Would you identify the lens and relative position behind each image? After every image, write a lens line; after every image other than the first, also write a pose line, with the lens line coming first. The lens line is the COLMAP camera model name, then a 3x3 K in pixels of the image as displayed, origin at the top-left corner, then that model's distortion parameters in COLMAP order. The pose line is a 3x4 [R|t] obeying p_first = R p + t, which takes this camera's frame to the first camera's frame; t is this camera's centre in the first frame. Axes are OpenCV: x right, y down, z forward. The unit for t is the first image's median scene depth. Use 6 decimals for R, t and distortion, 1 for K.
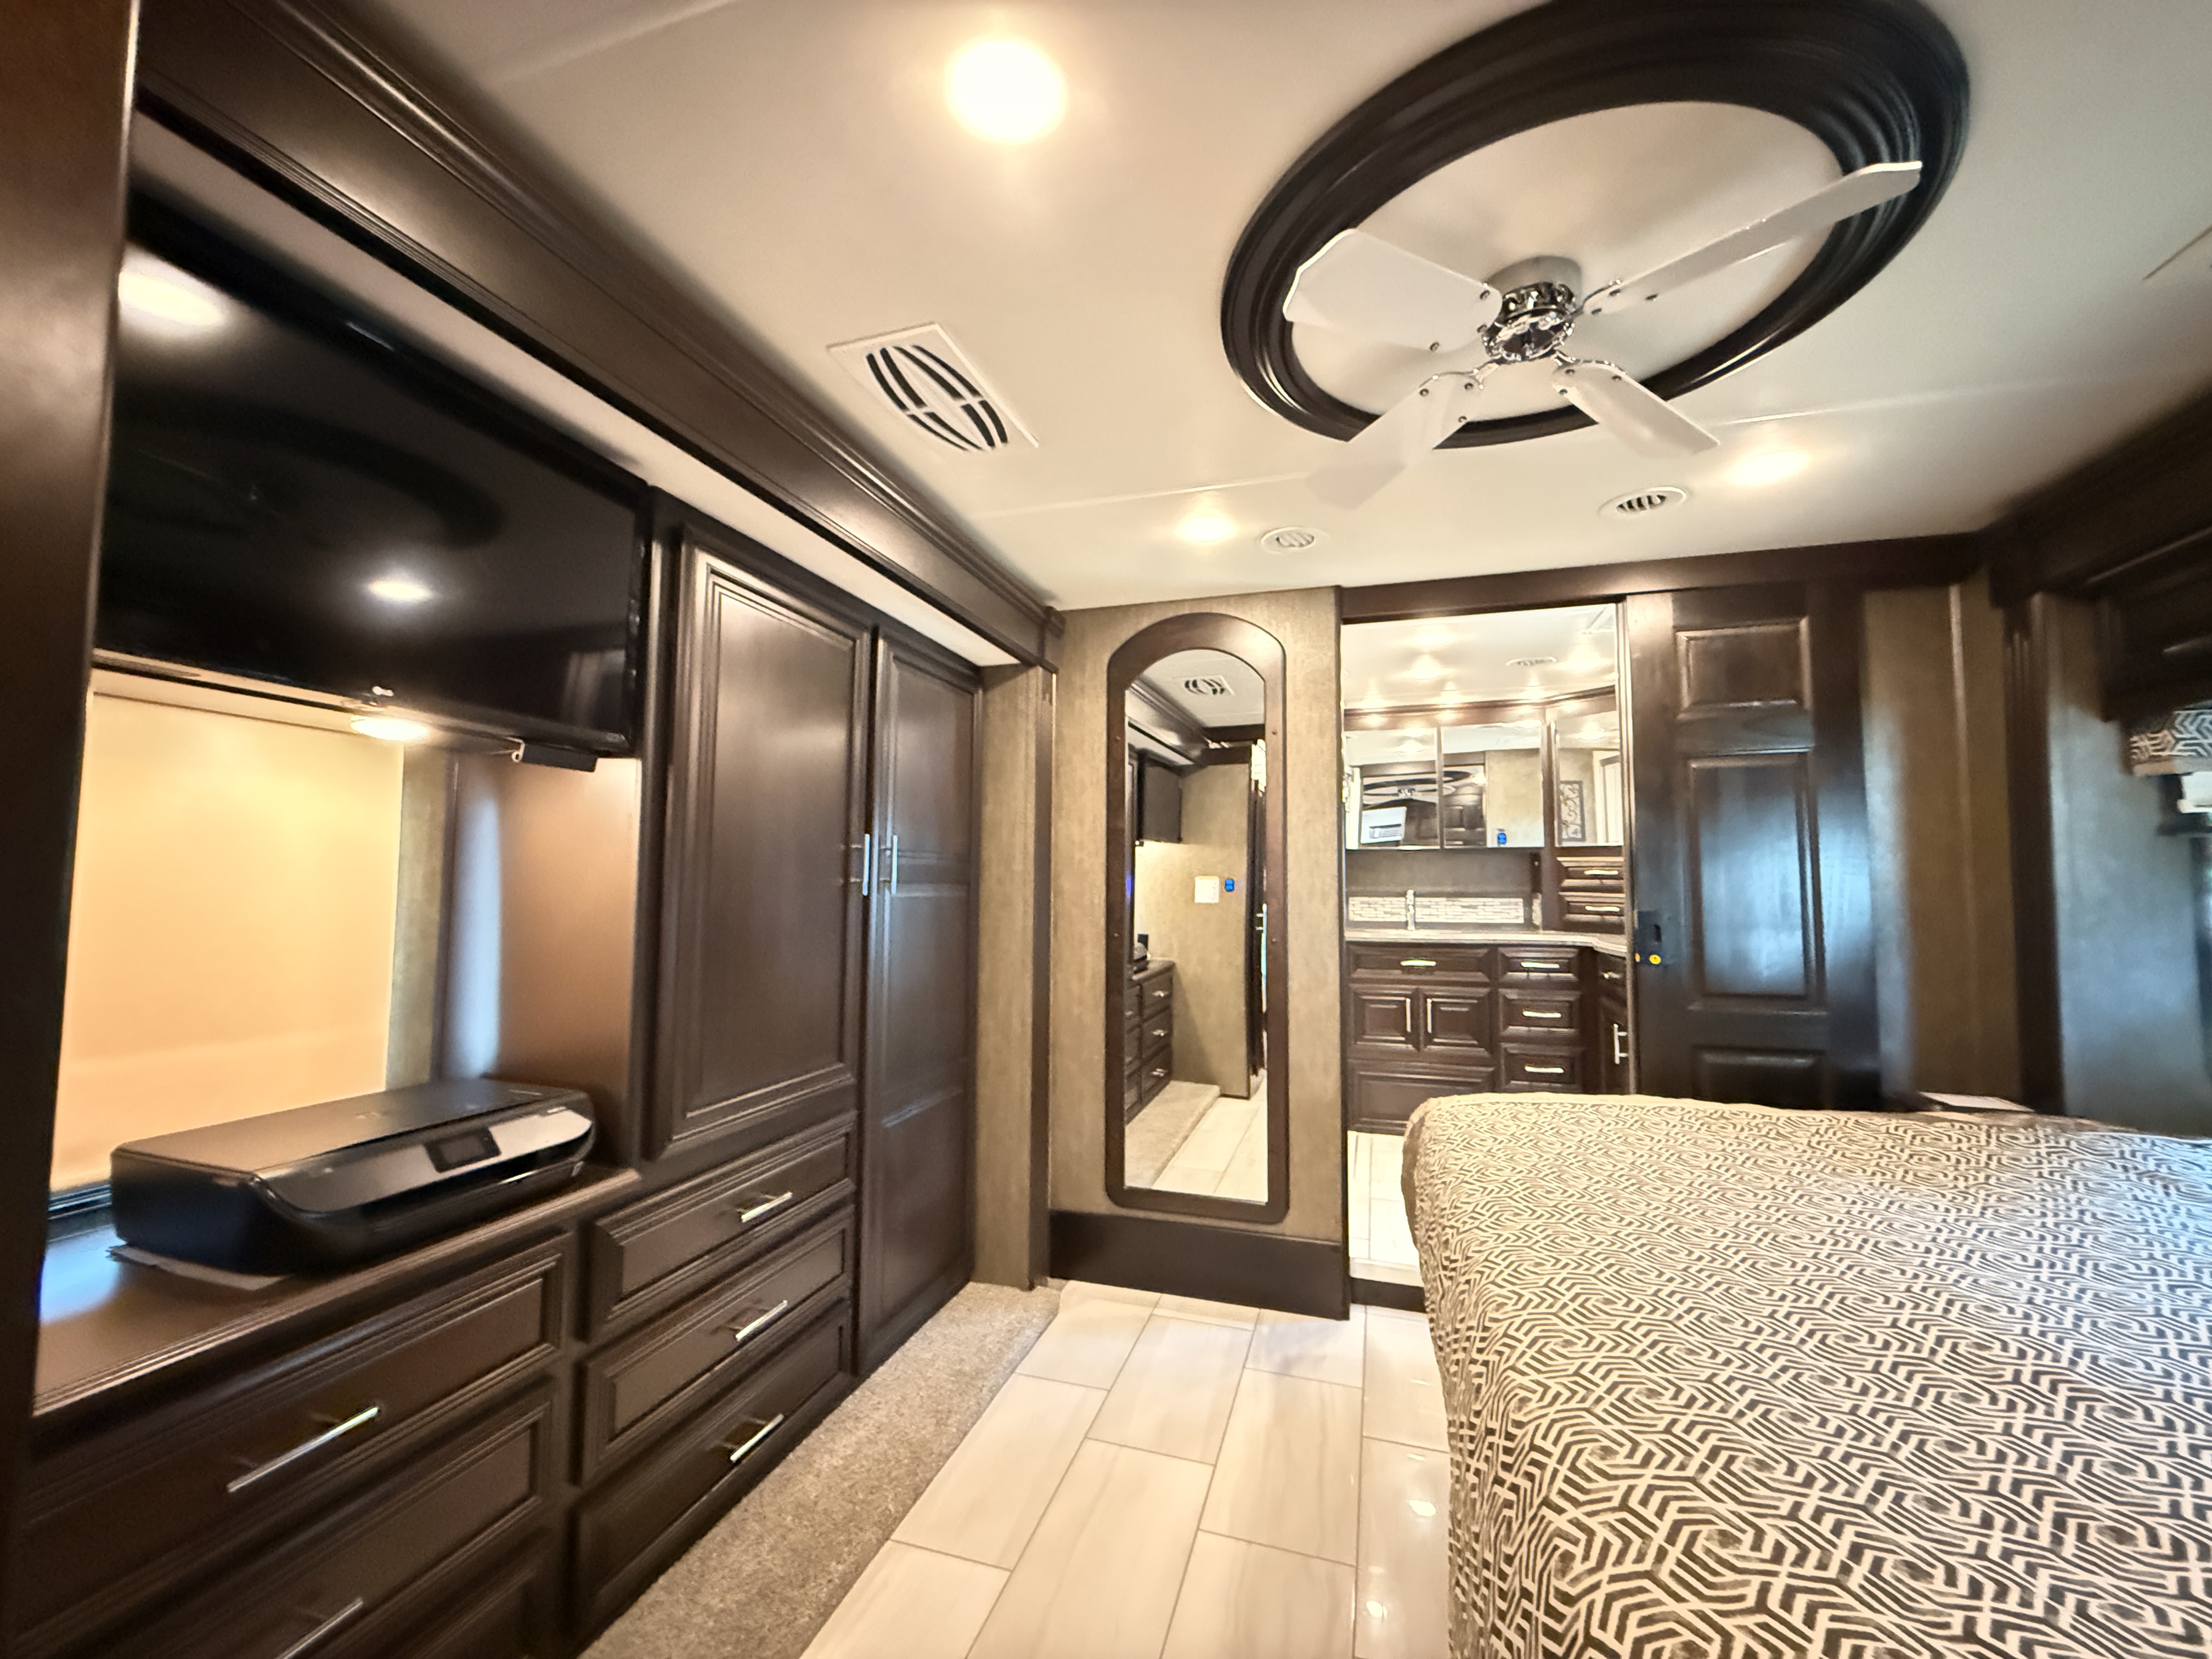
lens RADIAL K [[827.3, 0, 1088.1], [0, 827.3, 828.3], [0, 0, 1]] dist [-0.012838, -0.000128]
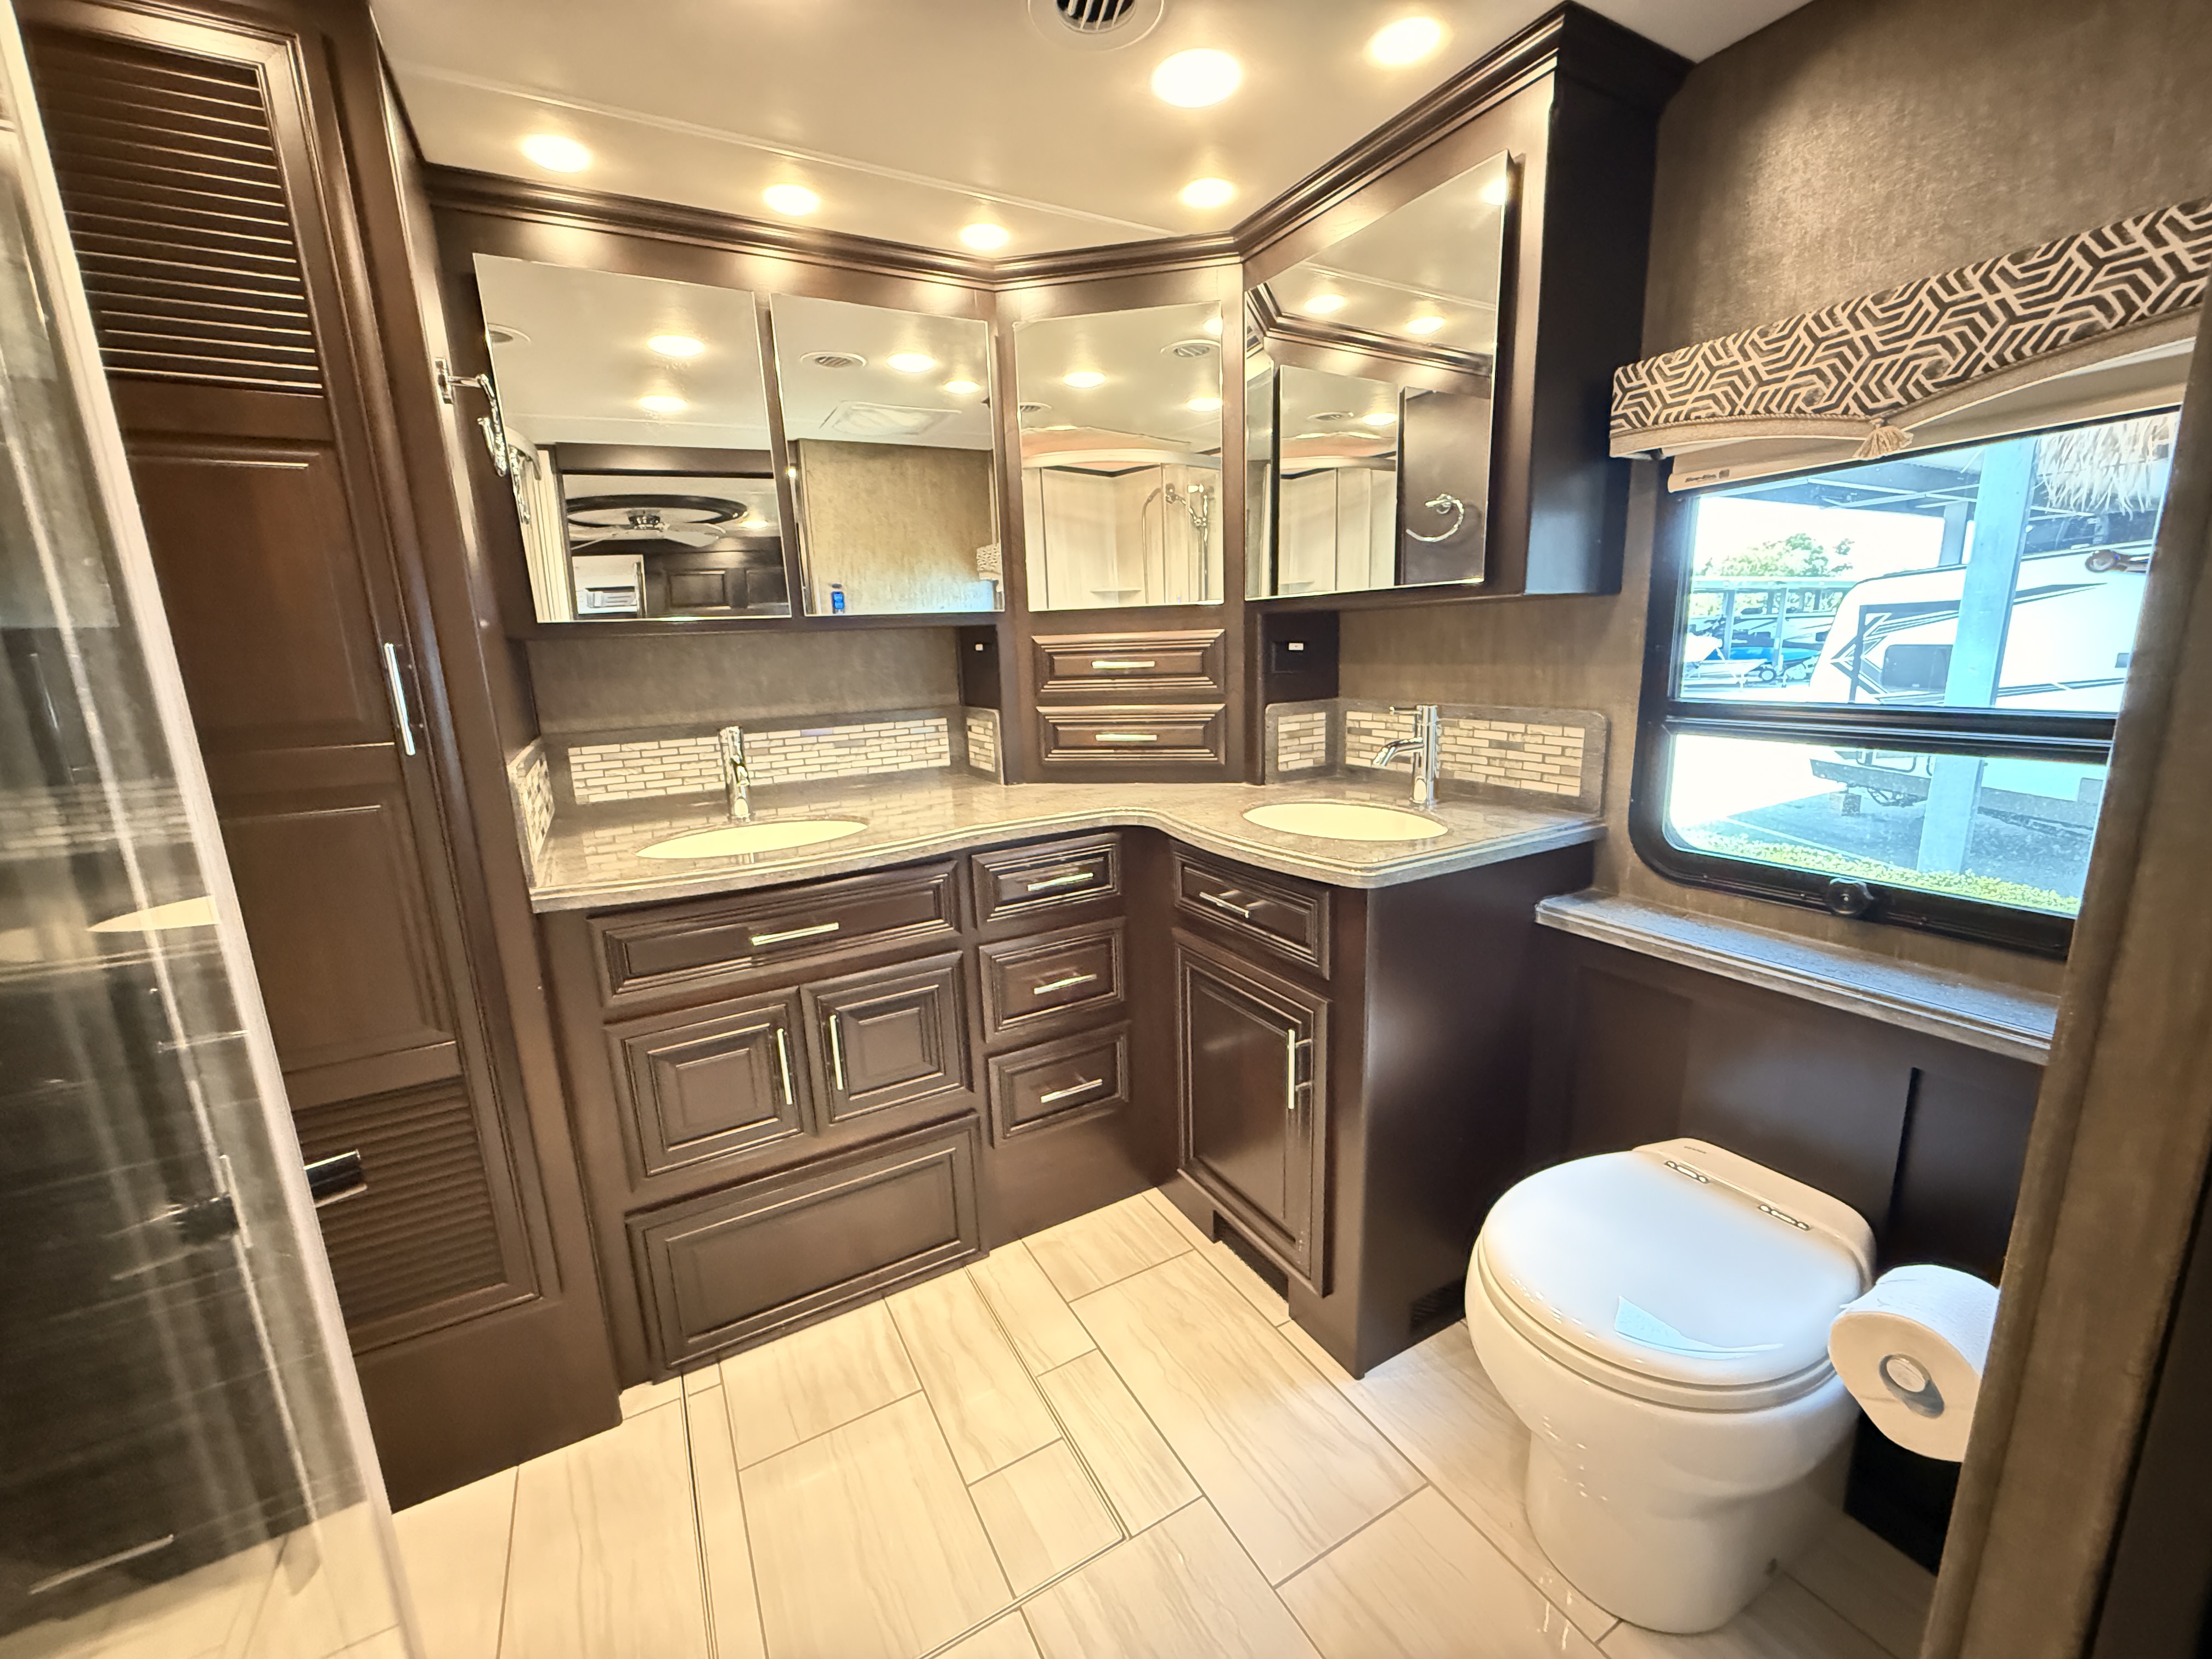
lens RADIAL K [[879.6, 0, 1101.8], [0, 879.6, 826.2], [0, 0, 1]] dist [0.000344, -0.000725]
pose [[0.660957, -0.185838, 0.727049, 0.183219], [-0.001405, 0.968543, 0.248842, 0.014920], [-0.750423, -0.165495, 0.639904, 0.564770]]
